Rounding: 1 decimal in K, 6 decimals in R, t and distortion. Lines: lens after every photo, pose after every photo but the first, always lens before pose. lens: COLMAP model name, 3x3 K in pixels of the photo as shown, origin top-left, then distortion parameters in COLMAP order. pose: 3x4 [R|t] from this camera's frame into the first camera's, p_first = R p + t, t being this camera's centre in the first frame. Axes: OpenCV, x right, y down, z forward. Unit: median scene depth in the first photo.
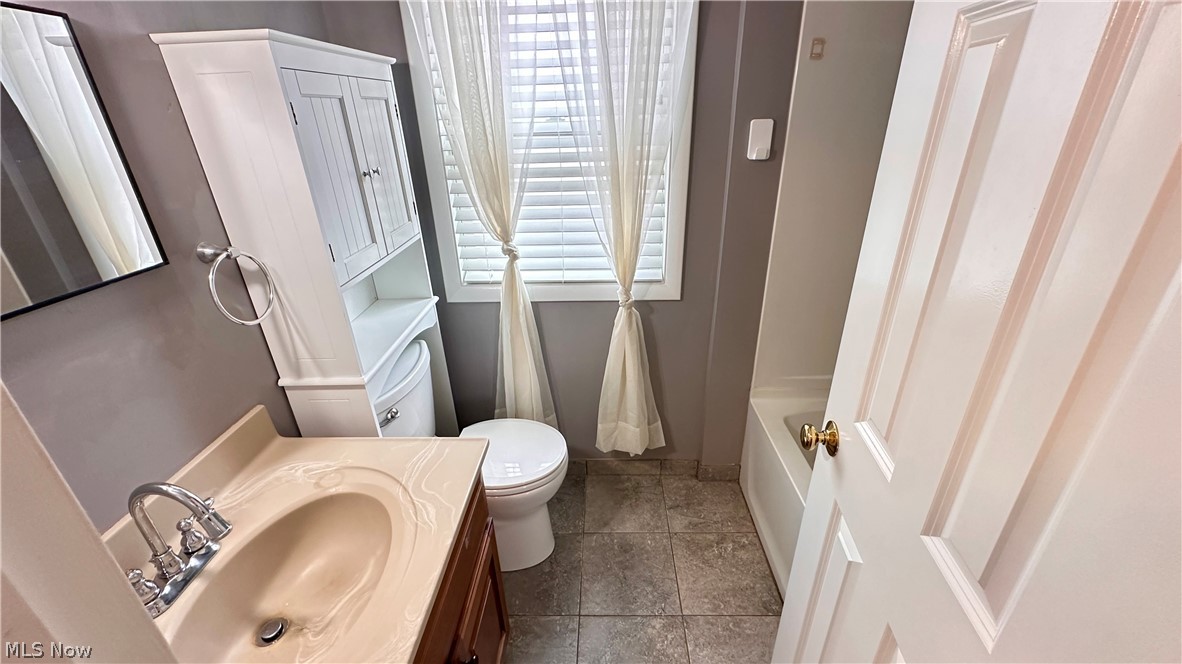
lens RADIAL K [[472.6, 0, 591.1], [0, 472.6, 332.3], [0, 0, 1]] dist [-0.003055, 0.001127]
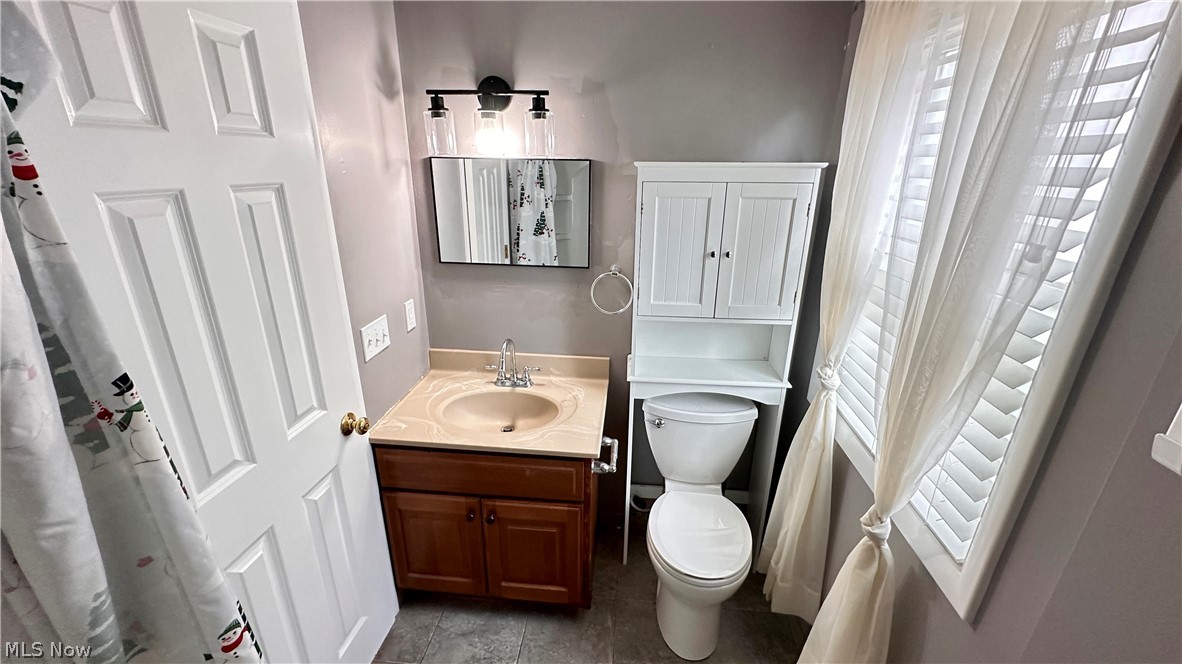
lens RADIAL K [[472.6, 0, 588.3], [0, 472.6, 338.4], [0, 0, 1]] dist [-0.003055, 0.001127]
pose [[-0.080677, 0.370634, -0.925269, 1.001843], [-0.427345, 0.825784, 0.368045, -0.580360], [0.900482, 0.425102, 0.091767, 0.839452]]
